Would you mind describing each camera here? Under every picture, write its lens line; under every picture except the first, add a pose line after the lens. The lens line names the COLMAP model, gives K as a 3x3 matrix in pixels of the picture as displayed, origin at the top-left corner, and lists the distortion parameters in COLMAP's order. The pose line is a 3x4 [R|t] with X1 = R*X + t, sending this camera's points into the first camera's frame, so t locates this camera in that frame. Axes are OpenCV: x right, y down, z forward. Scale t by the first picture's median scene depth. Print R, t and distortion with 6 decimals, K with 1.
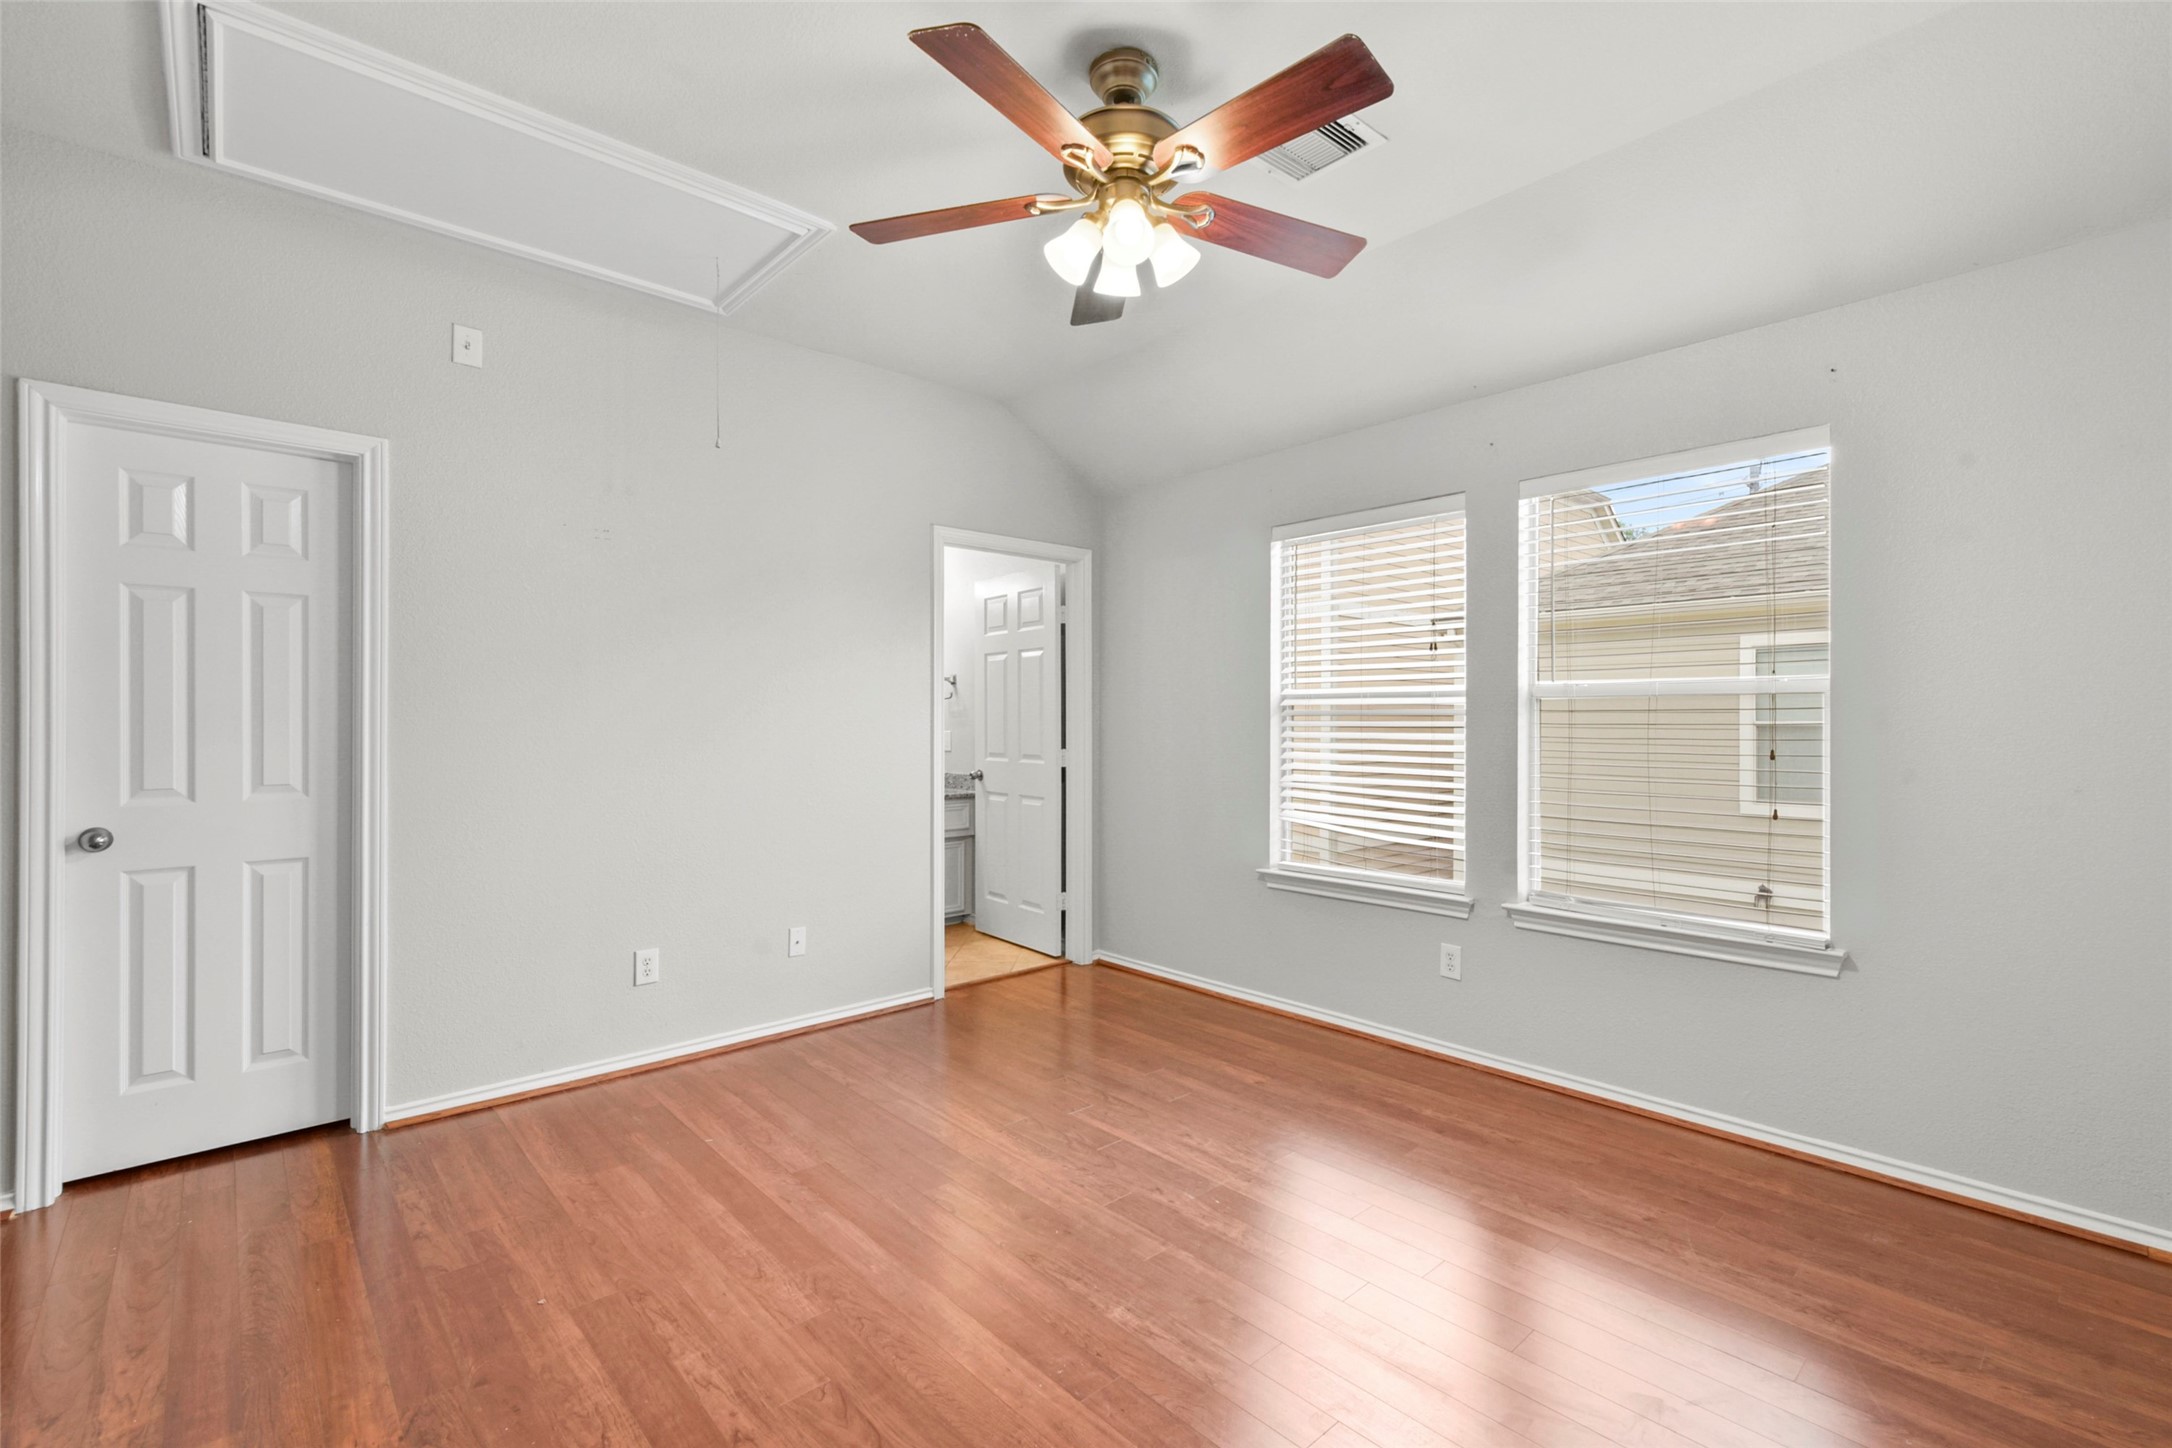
lens RADIAL K [[957.6, 0, 1097.8], [0, 957.6, 723.2], [0, 0, 1]] dist [0.009437, -0.000313]
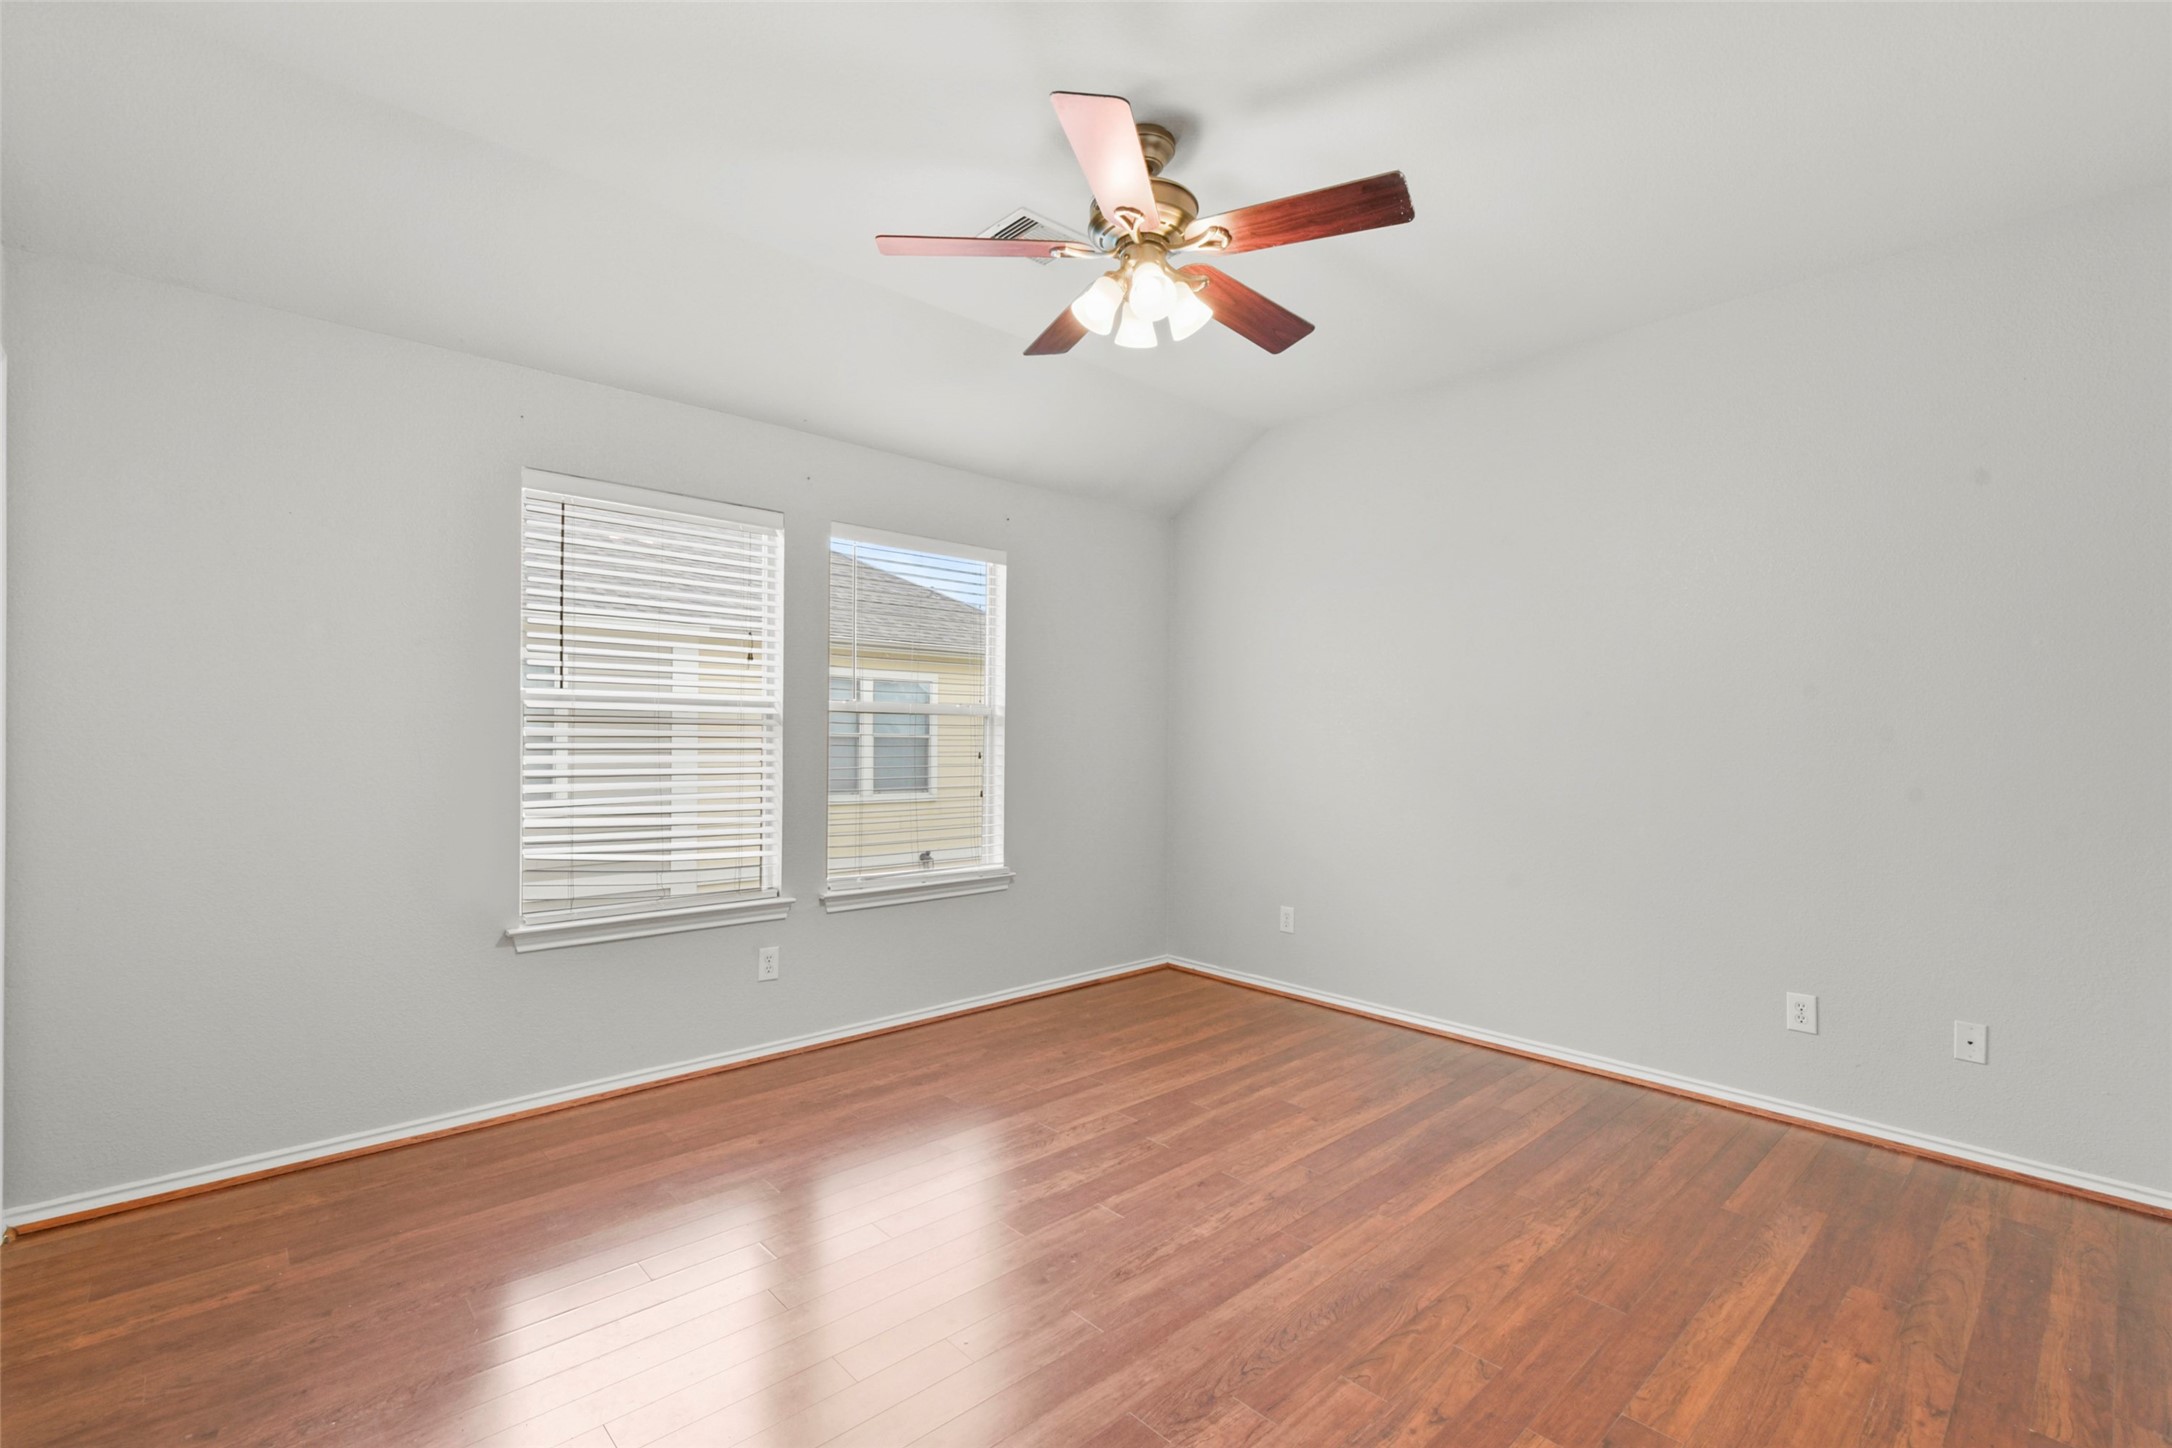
lens RADIAL K [[970.9, 0, 1089.5], [0, 970.9, 747.7], [0, 0, 1]] dist [0.012441, 0.000083]
pose [[-0.006795, -0.014111, 0.999877, -0.872954], [-0.007168, 0.999875, 0.014062, -0.002514], [-0.999951, -0.007071, -0.006895, 0.851508]]
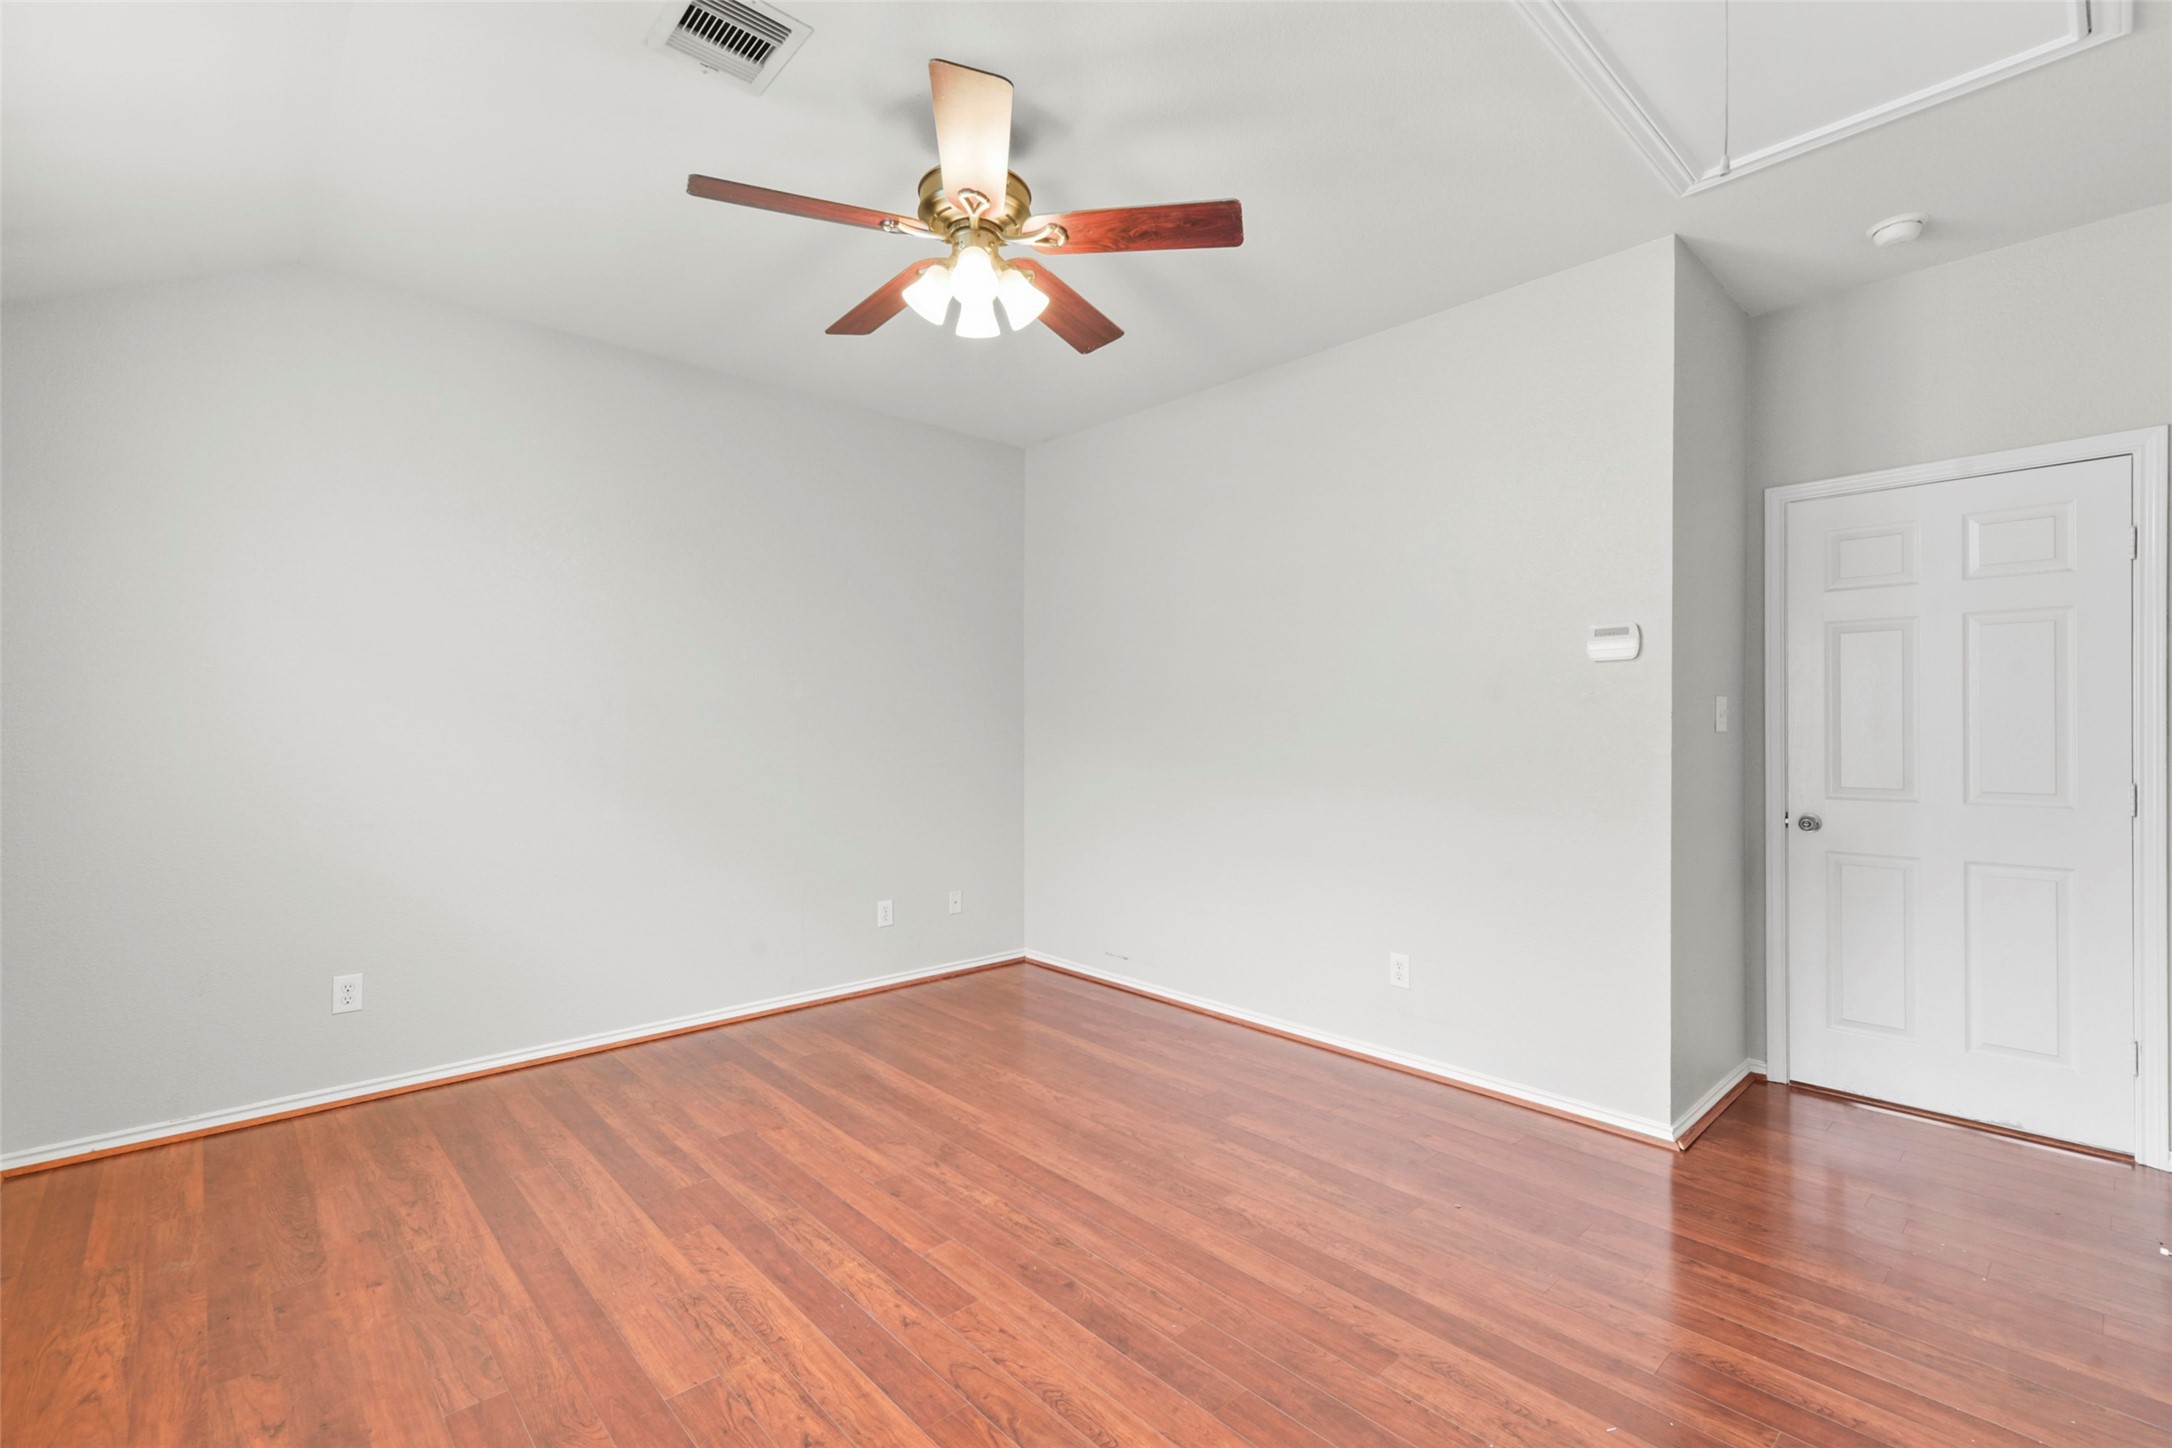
lens RADIAL K [[957.6, 0, 1097.8], [0, 957.6, 723.2], [0, 0, 1]] dist [0.009437, -0.000313]
pose [[-0.999908, -0.000534, -0.013584, -0.078297], [-0.000488, 0.999994, -0.003357, -0.005666], [0.013586, -0.003350, -0.999902, 1.672537]]
